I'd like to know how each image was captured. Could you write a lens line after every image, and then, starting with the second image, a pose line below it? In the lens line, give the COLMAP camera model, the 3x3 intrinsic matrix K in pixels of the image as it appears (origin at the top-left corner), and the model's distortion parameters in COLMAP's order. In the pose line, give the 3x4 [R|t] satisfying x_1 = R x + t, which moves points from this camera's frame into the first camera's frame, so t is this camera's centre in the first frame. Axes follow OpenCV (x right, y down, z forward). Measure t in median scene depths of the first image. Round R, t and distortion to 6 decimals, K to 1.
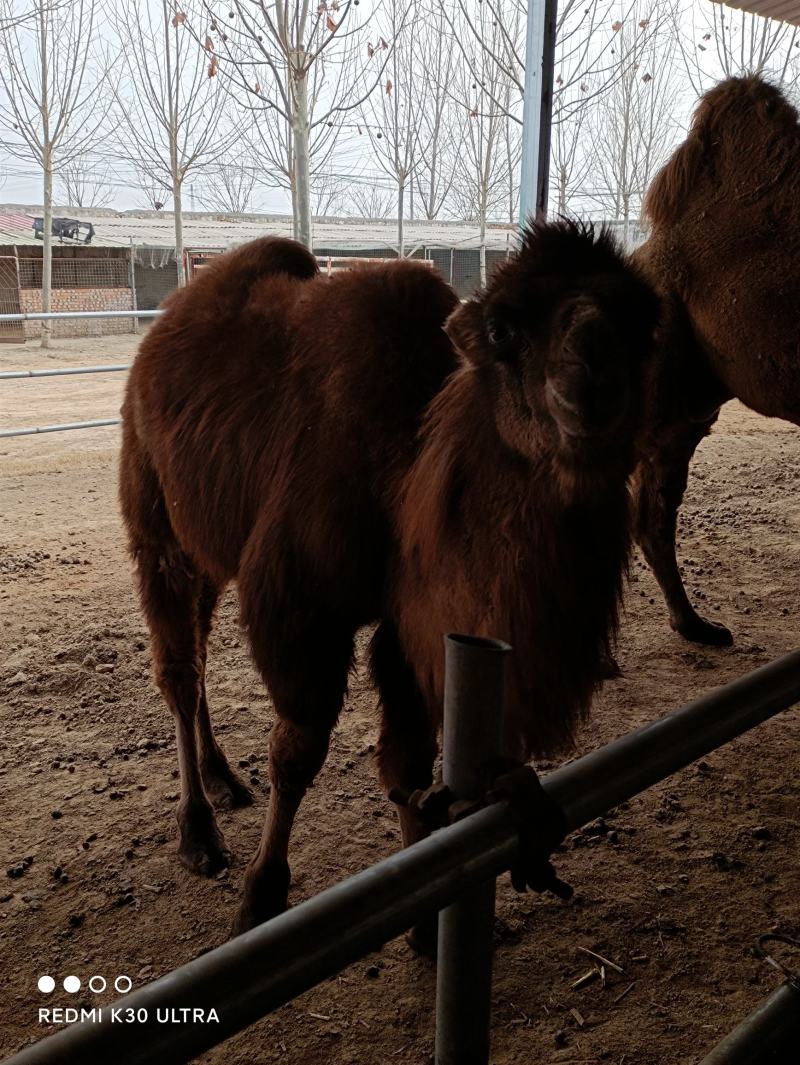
lens RADIAL K [[1047.3, 0, 404.3], [0, 1047.3, 537.3], [0, 0, 1]] dist [0.068606, -0.020680]
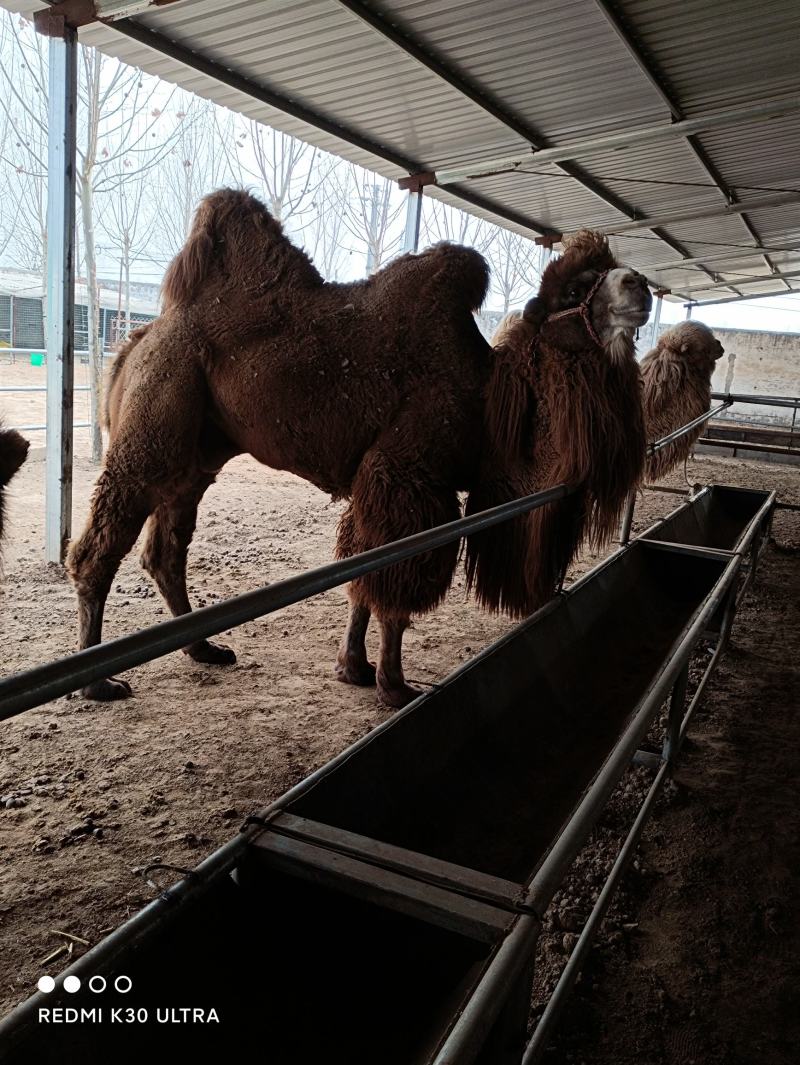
lens RADIAL K [[992.9, 0, 409.9], [0, 992.9, 536.7], [0, 0, 1]] dist [0.079394, -0.082170]
pose [[0.915930, -0.003718, 0.401321, 0.054327], [0.022342, 0.998879, -0.041737, 0.014775], [-0.400716, 0.047194, 0.914986, -0.094493]]
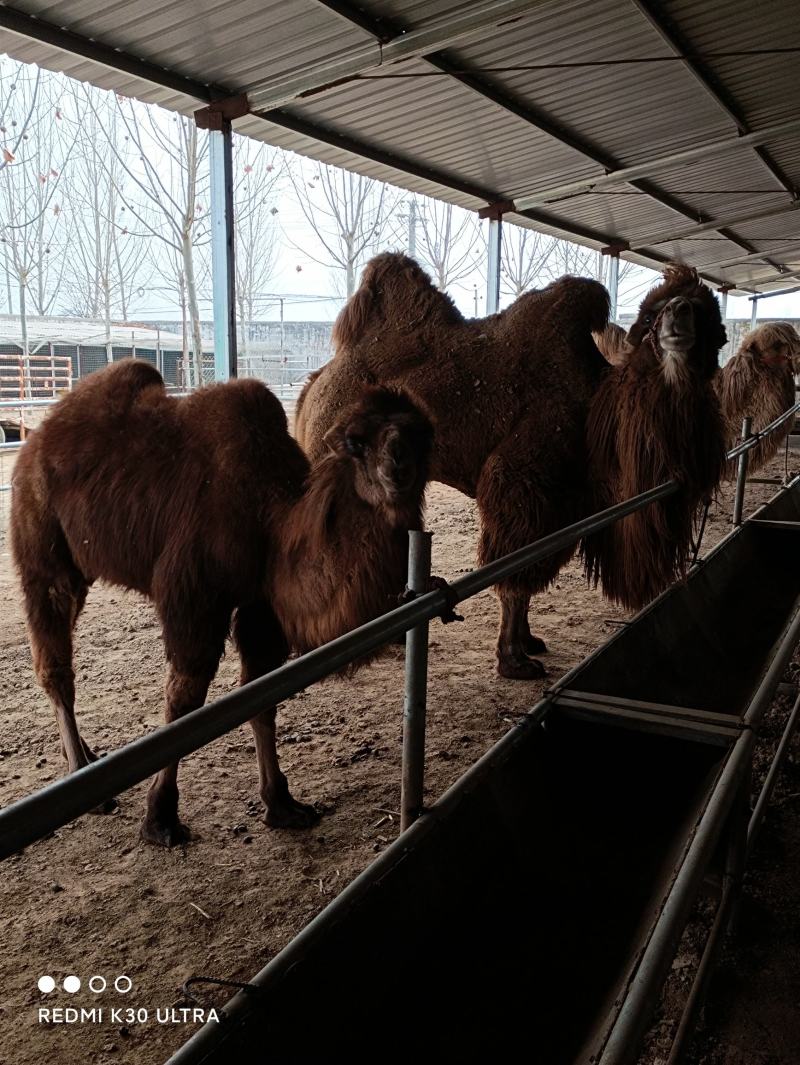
lens RADIAL K [[1047.3, 0, 404.3], [0, 1047.3, 537.3], [0, 0, 1]] dist [0.068606, -0.020680]
pose [[0.935004, -0.058874, 0.349716, -0.197607], [0.088452, 0.993674, -0.069203, 0.064466], [-0.343430, 0.095638, 0.934296, -0.320709]]
